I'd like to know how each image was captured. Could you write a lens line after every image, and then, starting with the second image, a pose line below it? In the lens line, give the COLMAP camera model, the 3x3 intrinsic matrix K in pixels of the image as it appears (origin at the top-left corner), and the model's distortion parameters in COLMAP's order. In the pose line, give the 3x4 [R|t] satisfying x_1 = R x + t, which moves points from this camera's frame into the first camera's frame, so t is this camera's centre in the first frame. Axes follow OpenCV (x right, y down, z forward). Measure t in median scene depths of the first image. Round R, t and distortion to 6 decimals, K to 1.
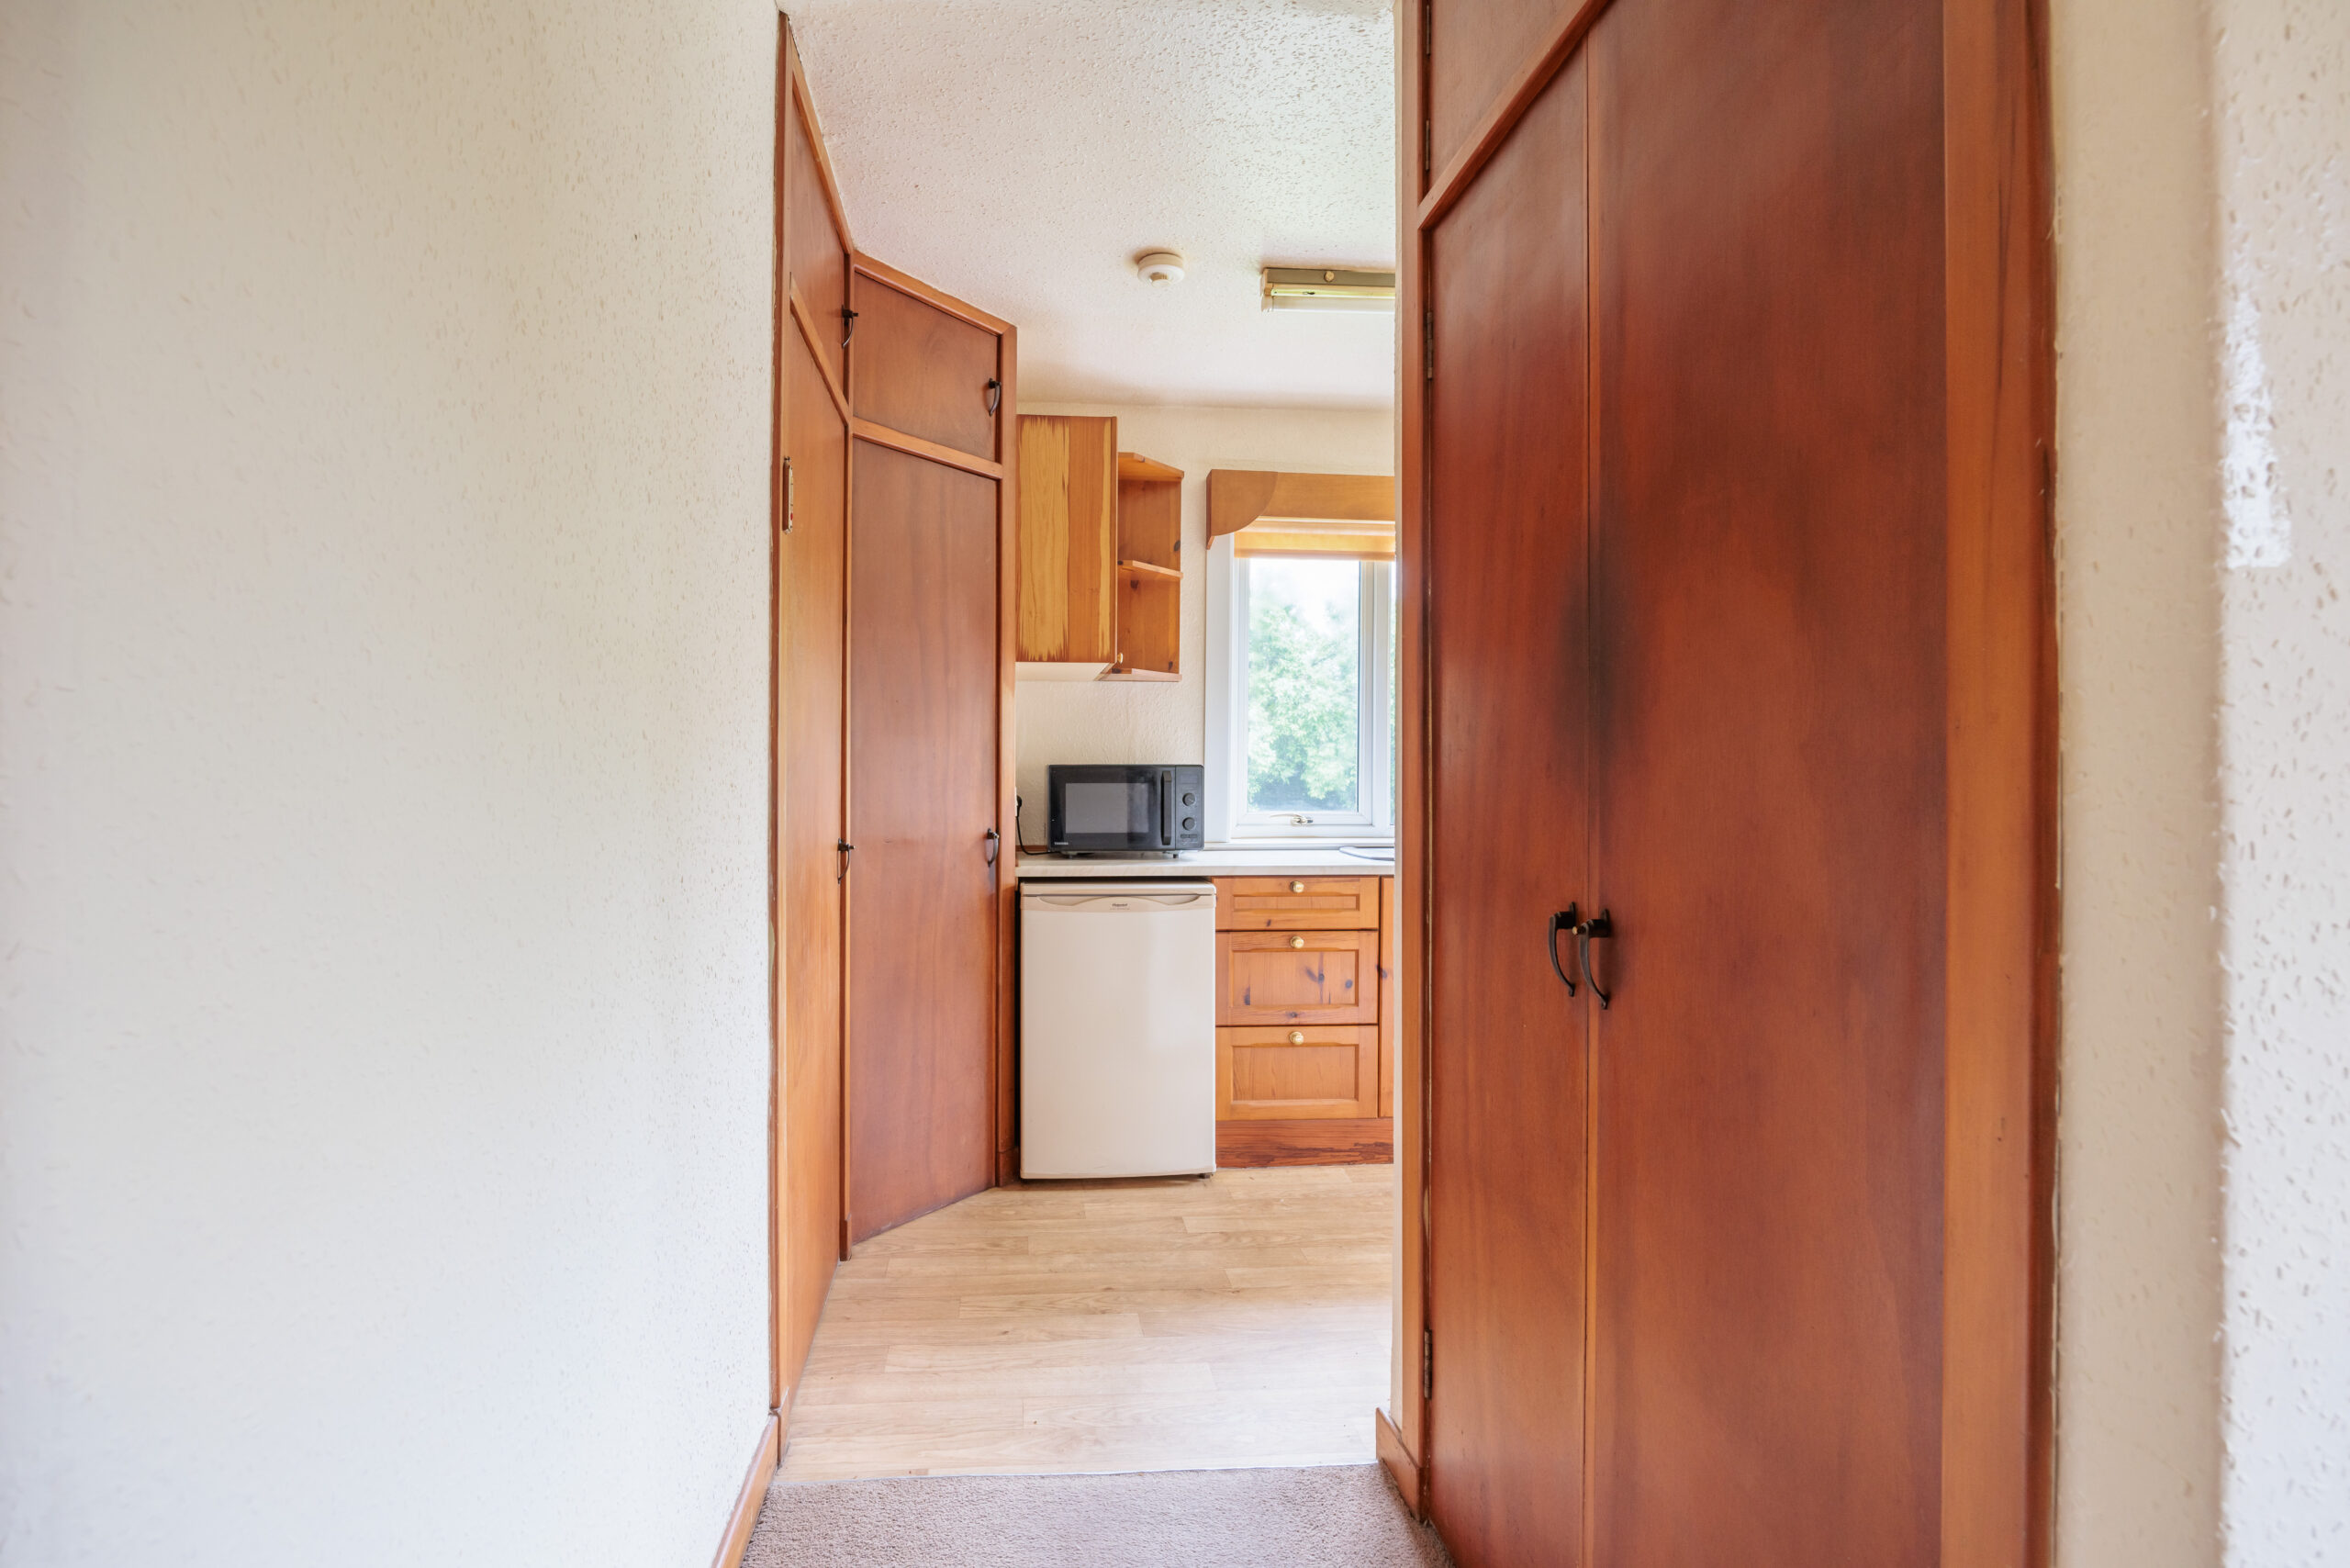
lens RADIAL K [[1072.2, 0, 1091.0], [0, 1072.2, 780.0], [0, 0, 1]] dist [-0.000992, -0.000052]
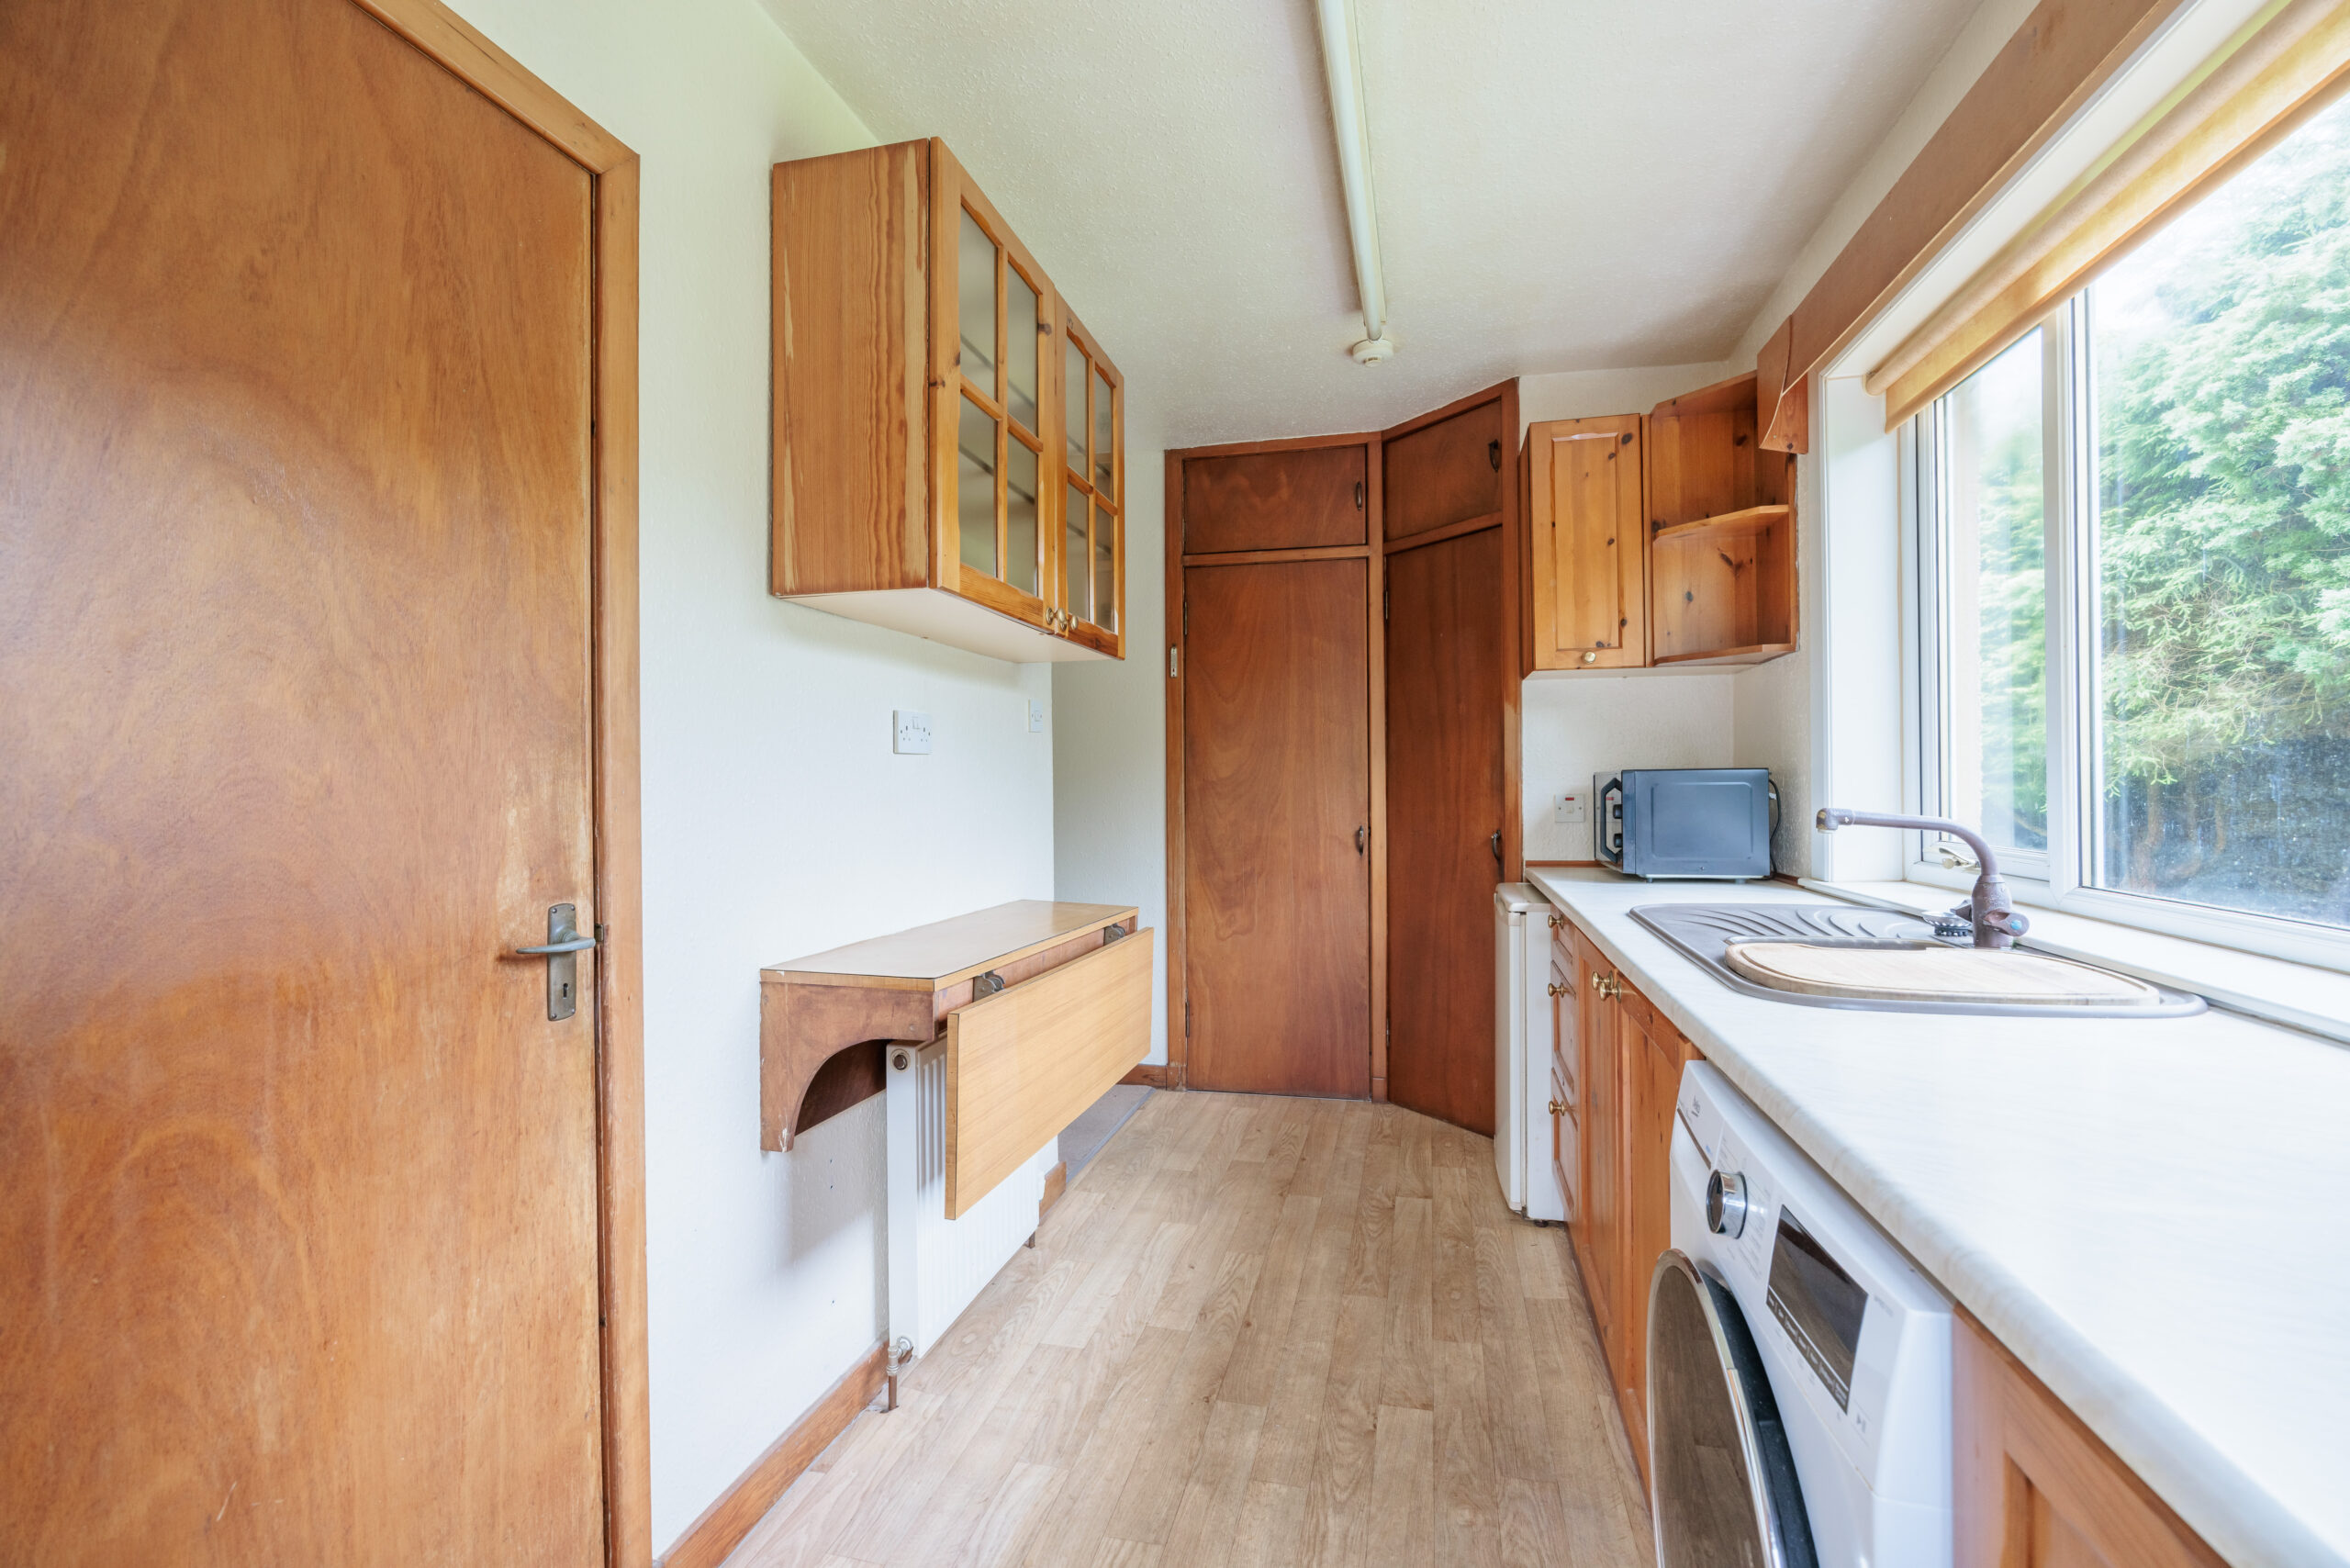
lens RADIAL K [[1033.0, 0, 1186.5], [0, 1033.0, 788.4], [0, 0, 1]] dist [-0.016488, -0.000360]
pose [[-0.303891, -0.000447, -0.952707, 1.027352], [0.003734, 0.999992, -0.001661, 0.000899], [0.952699, -0.004062, -0.303887, 0.981209]]
